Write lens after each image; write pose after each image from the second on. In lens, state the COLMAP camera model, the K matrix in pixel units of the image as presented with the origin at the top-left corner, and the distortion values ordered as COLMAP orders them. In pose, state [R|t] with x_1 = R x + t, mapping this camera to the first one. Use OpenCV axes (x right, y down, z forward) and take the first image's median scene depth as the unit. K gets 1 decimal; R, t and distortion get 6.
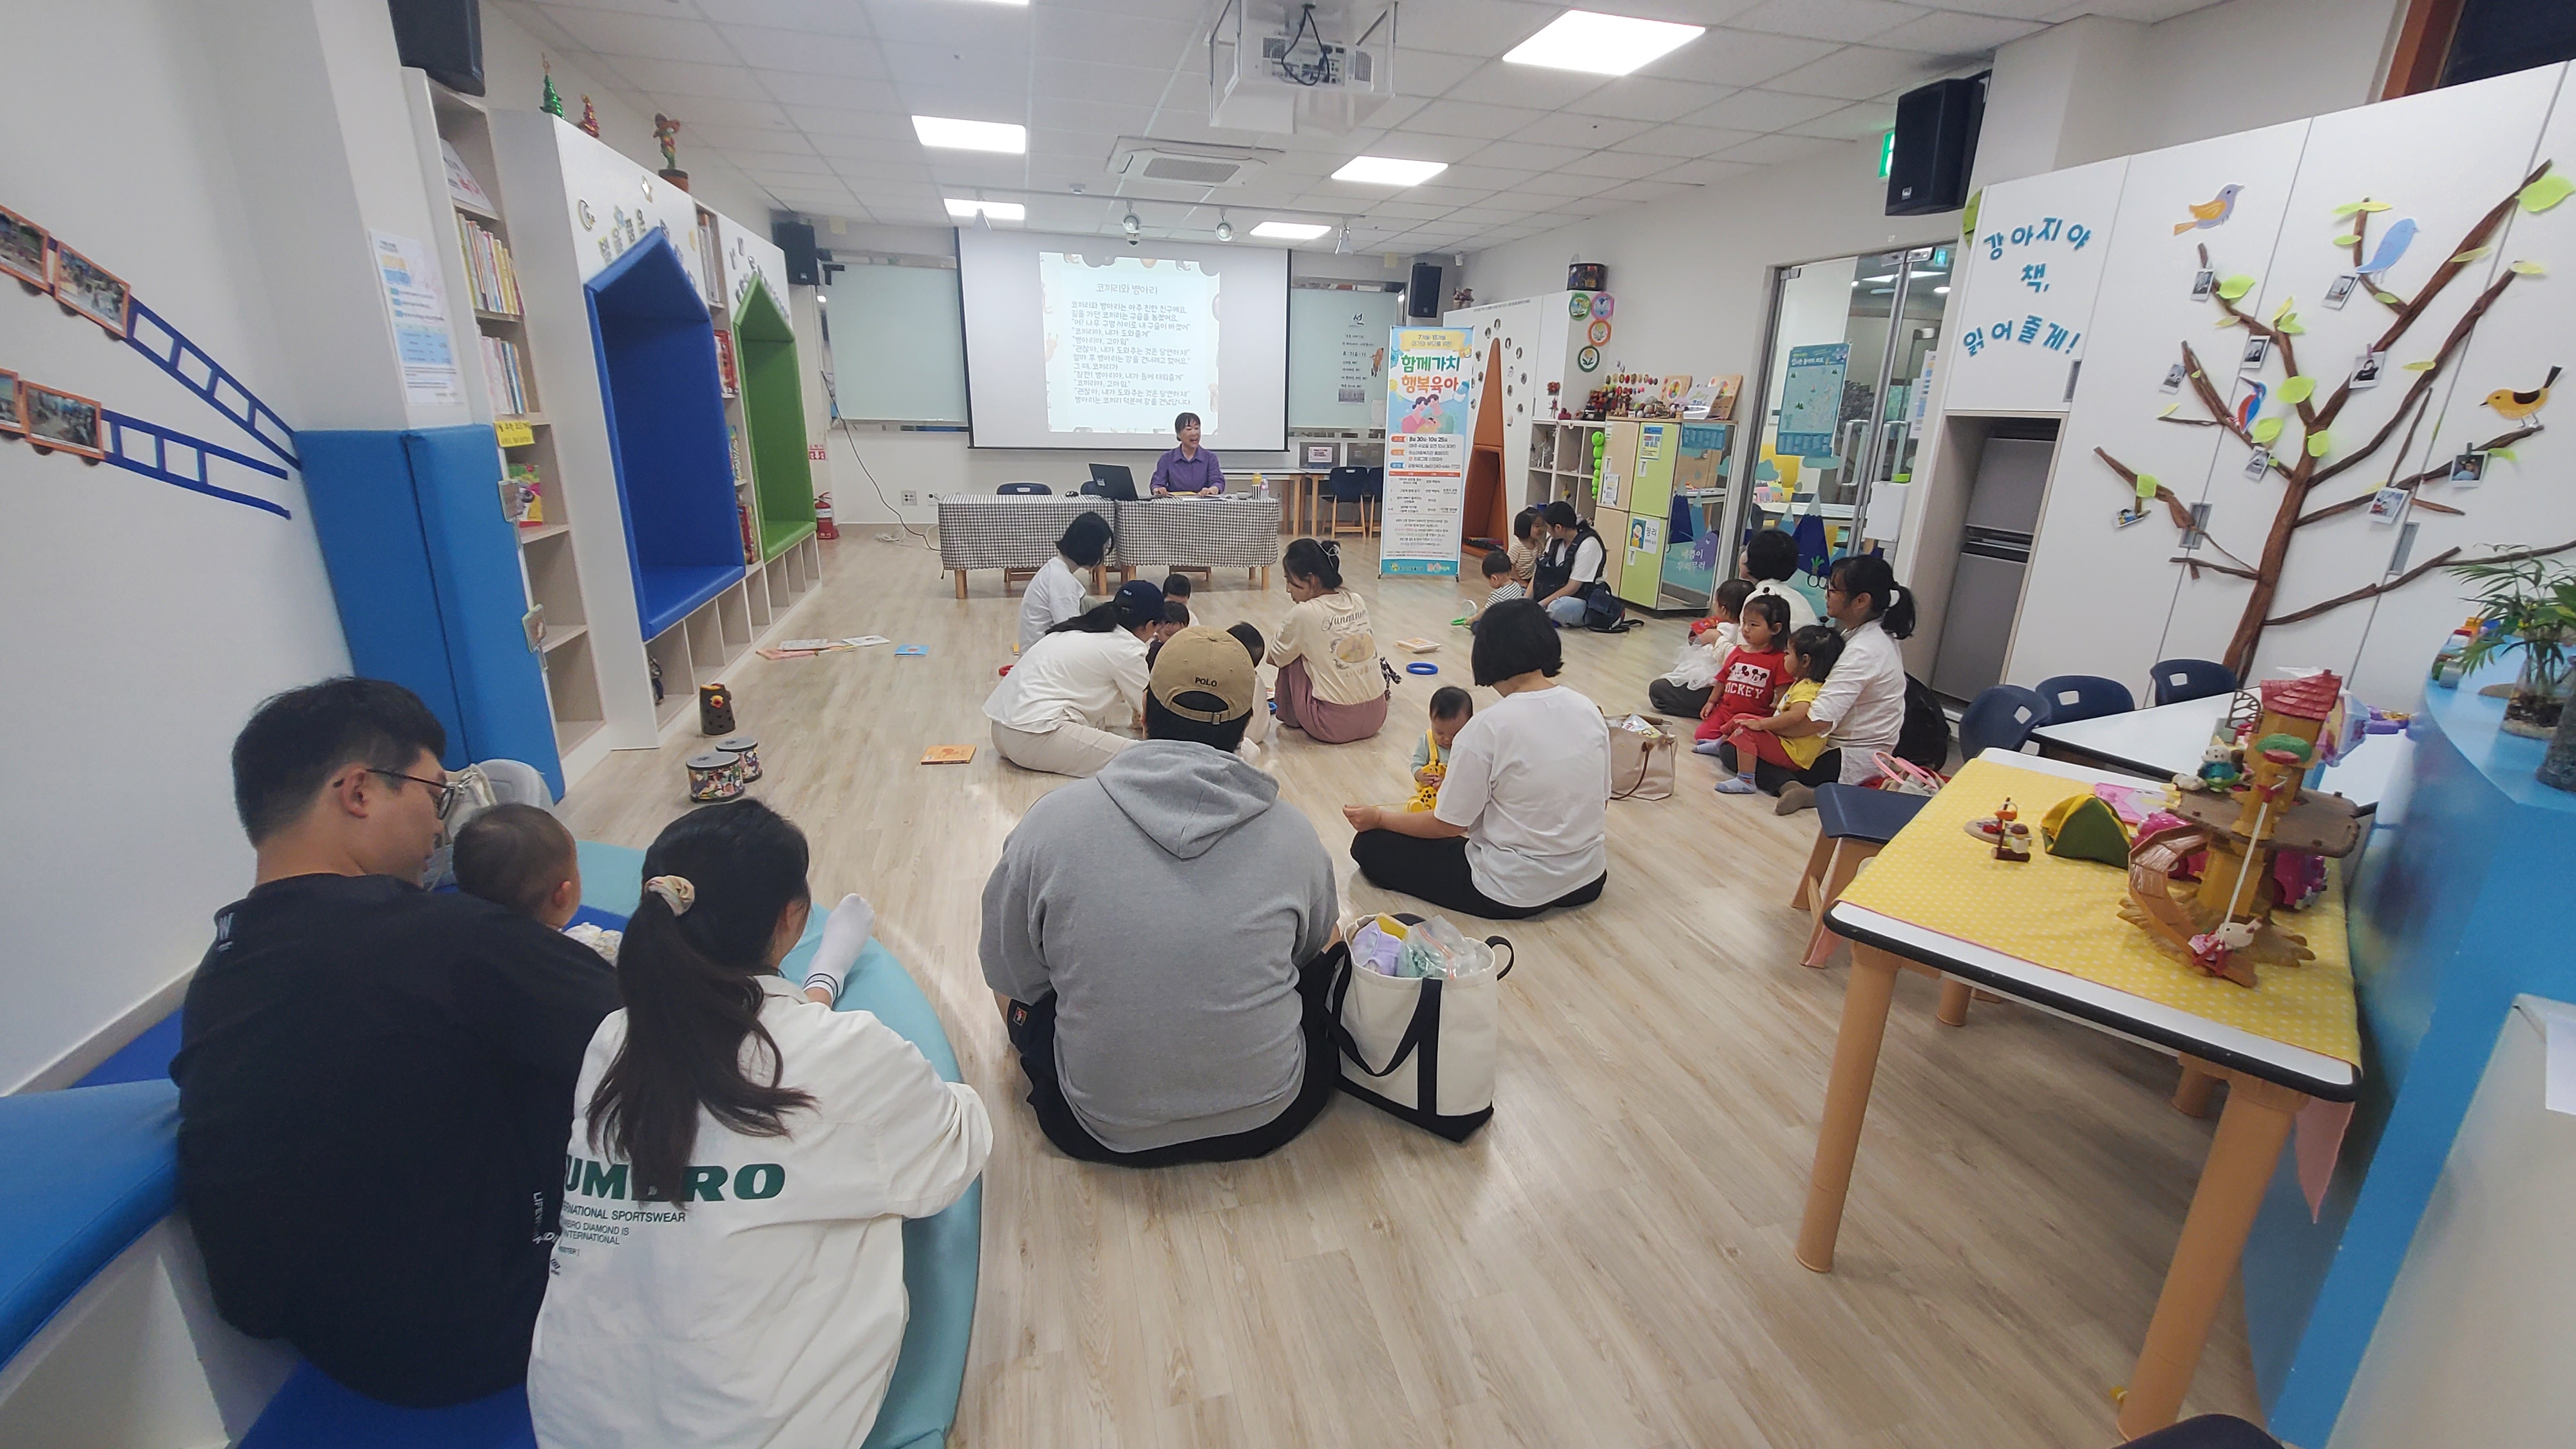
lens RADIAL K [[1017.2, 0, 1304.7], [0, 1017.2, 702.8], [0, 0, 1]] dist [0.006321, -0.001214]
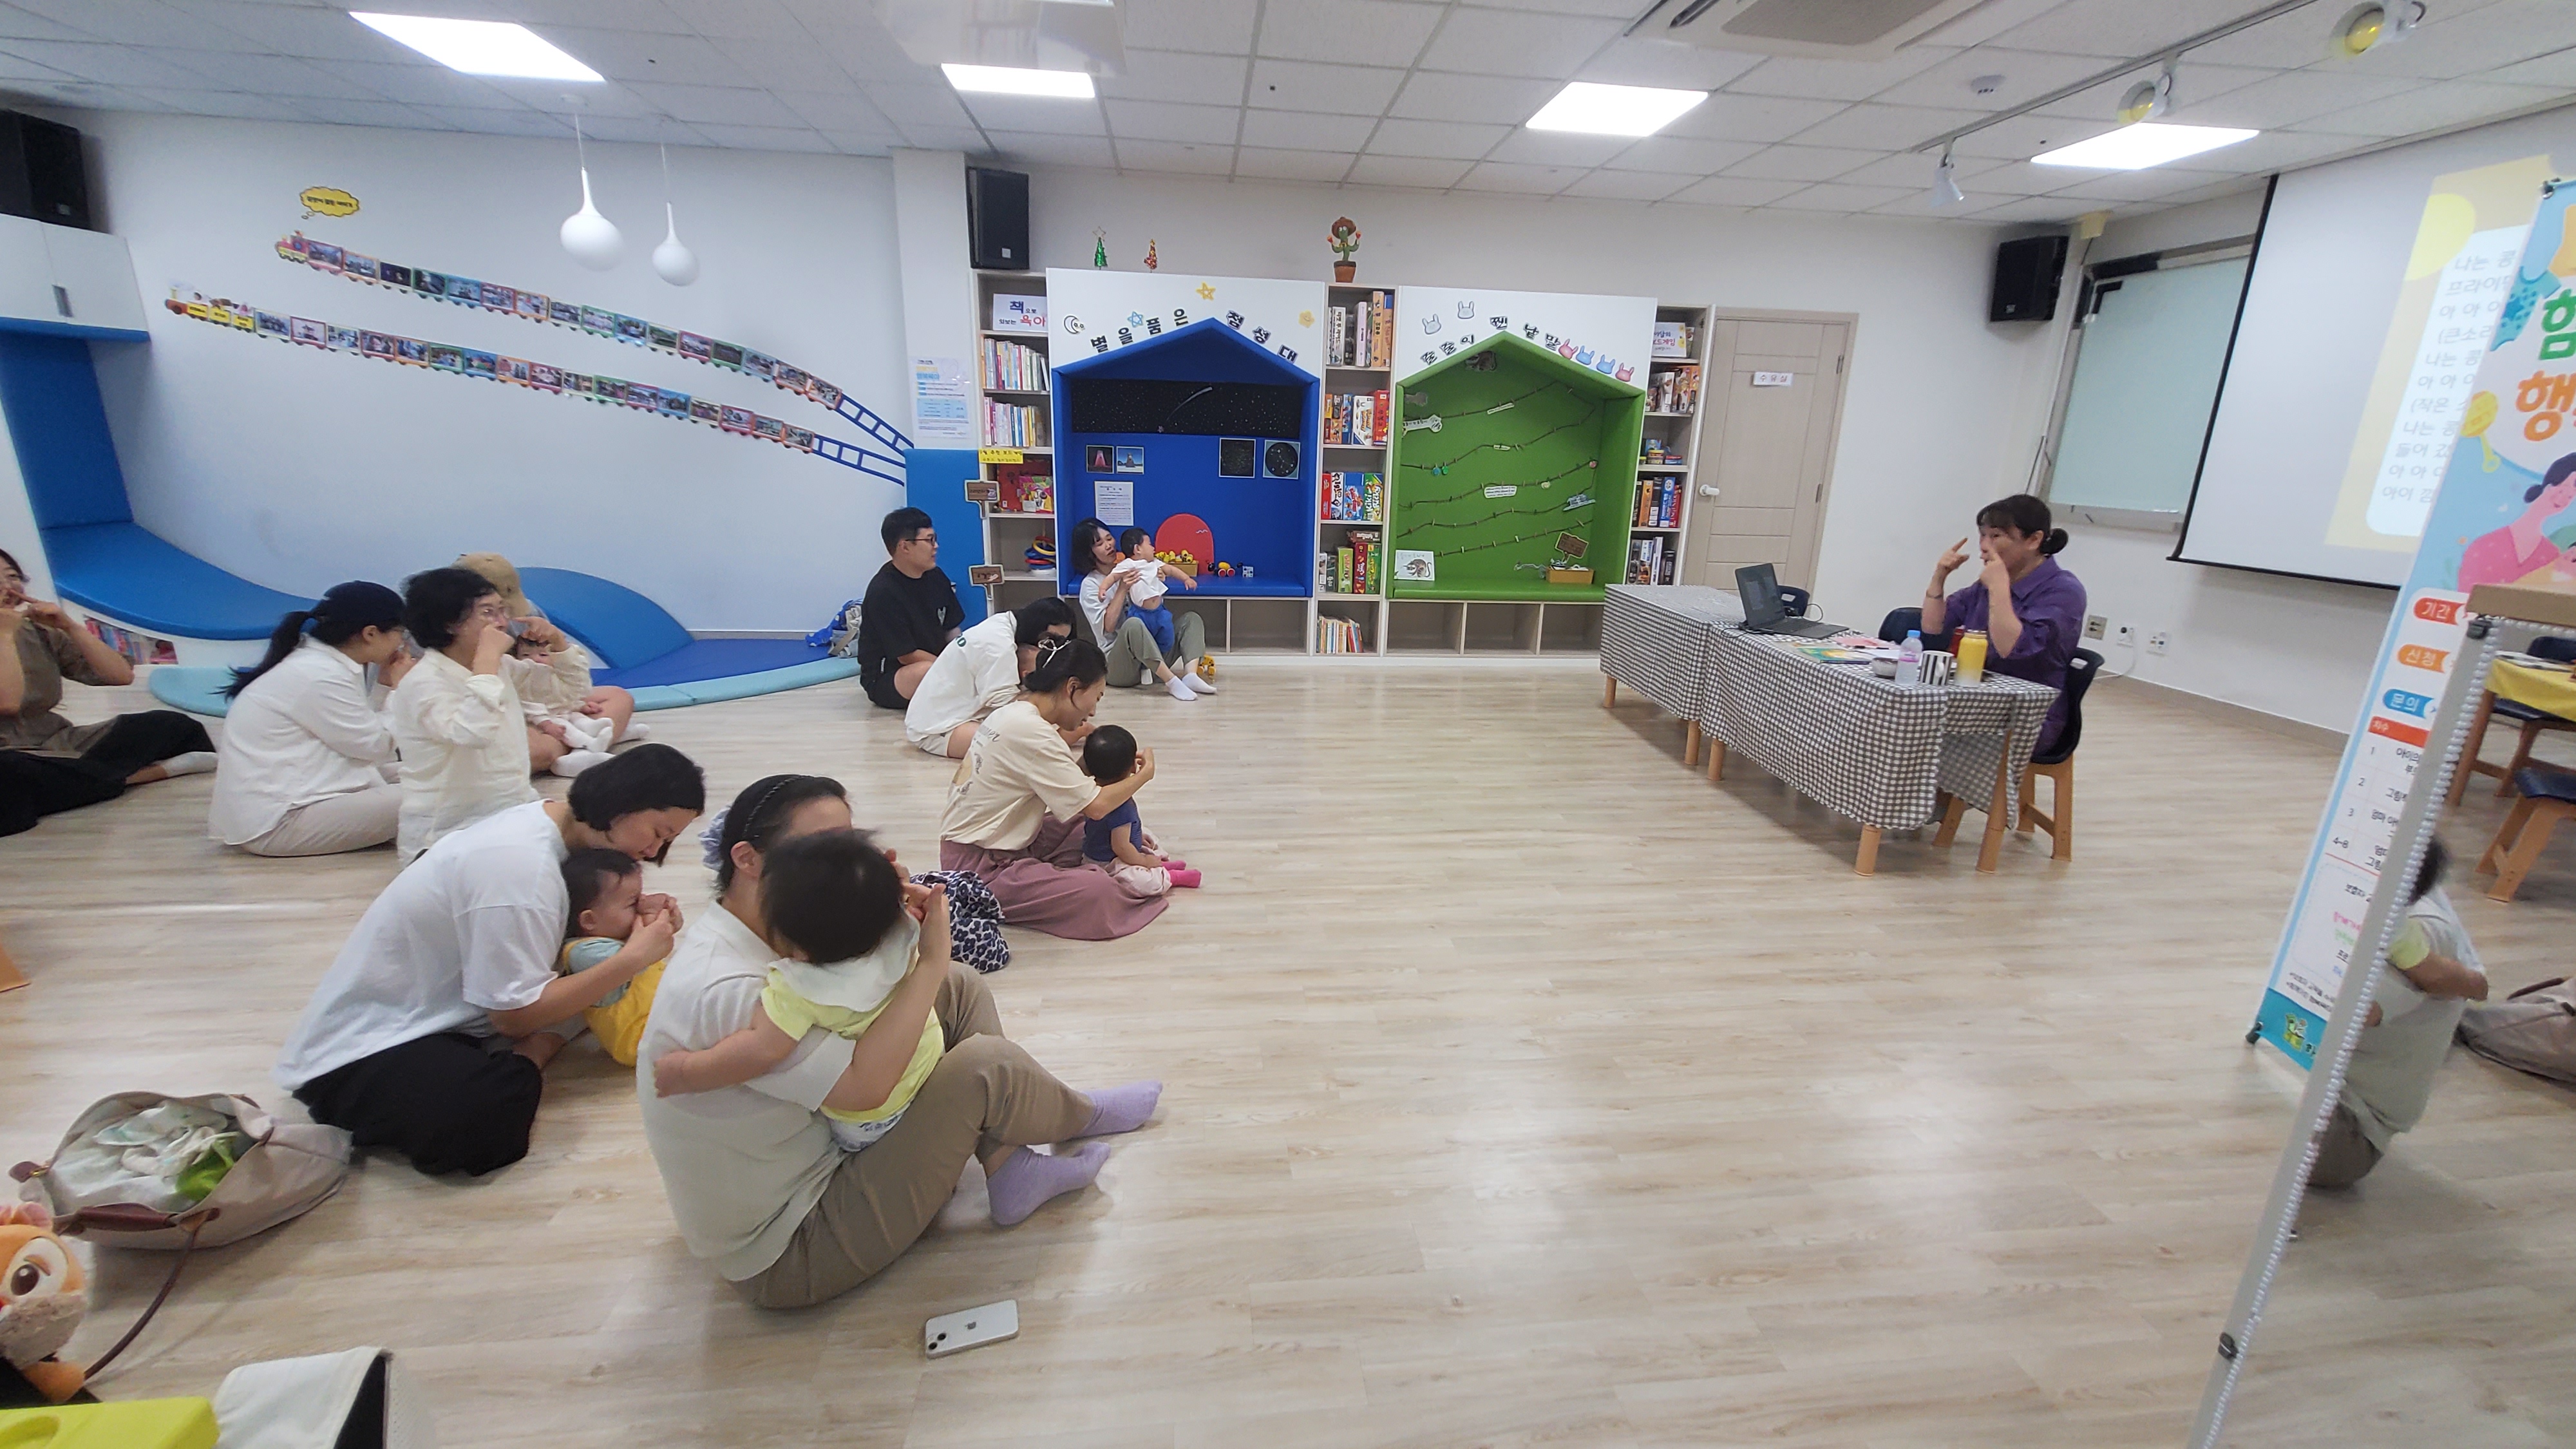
lens RADIAL K [[1017.2, 0, 1303.9], [0, 1017.2, 704.5], [0, 0, 1]] dist [0.006321, -0.001214]
pose [[-0.156859, 0.226146, -0.961381, 0.520057], [-0.314587, 0.911287, 0.265690, -0.274919], [0.936179, 0.344114, -0.071801, 0.960090]]
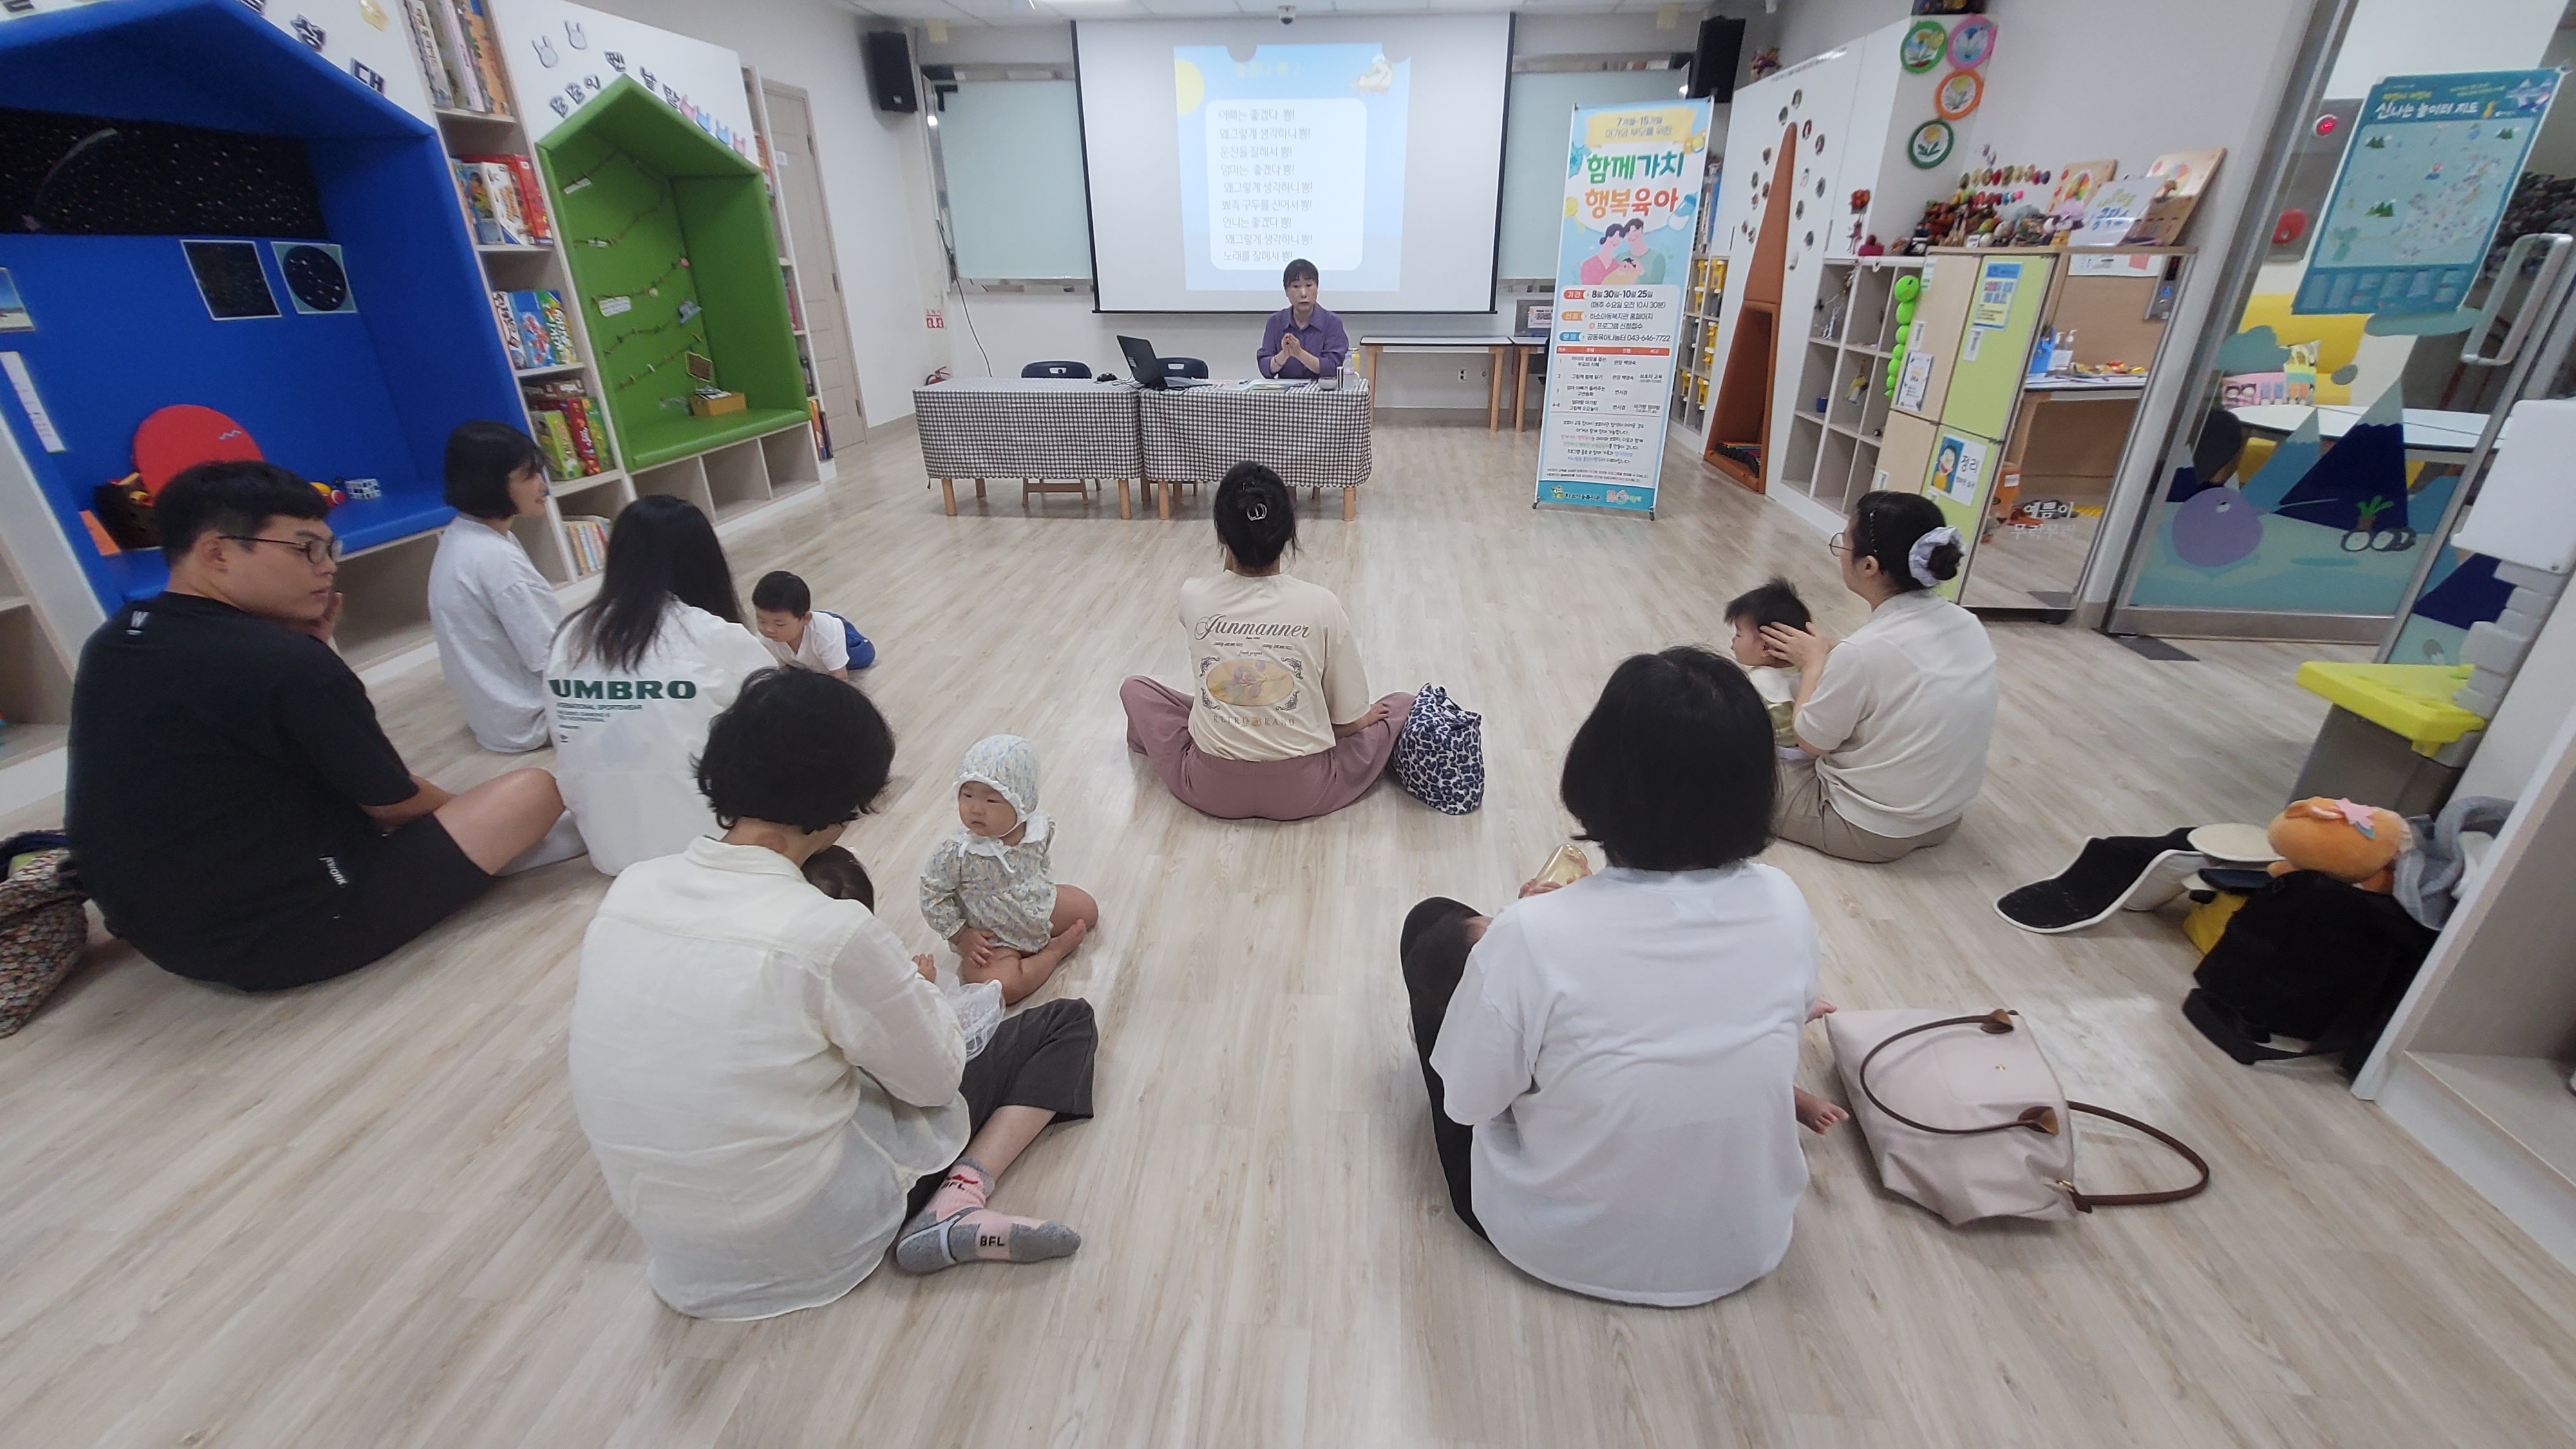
lens RADIAL K [[1017.2, 0, 1311.8], [0, 1017.2, 711.3], [0, 0, 1]] dist [0.006321, -0.001214]
pose [[0.940811, 0.116059, -0.318442, 0.218399], [-0.072160, 0.986593, 0.146382, -0.101027], [0.331161, -0.114739, 0.936572, 0.387550]]
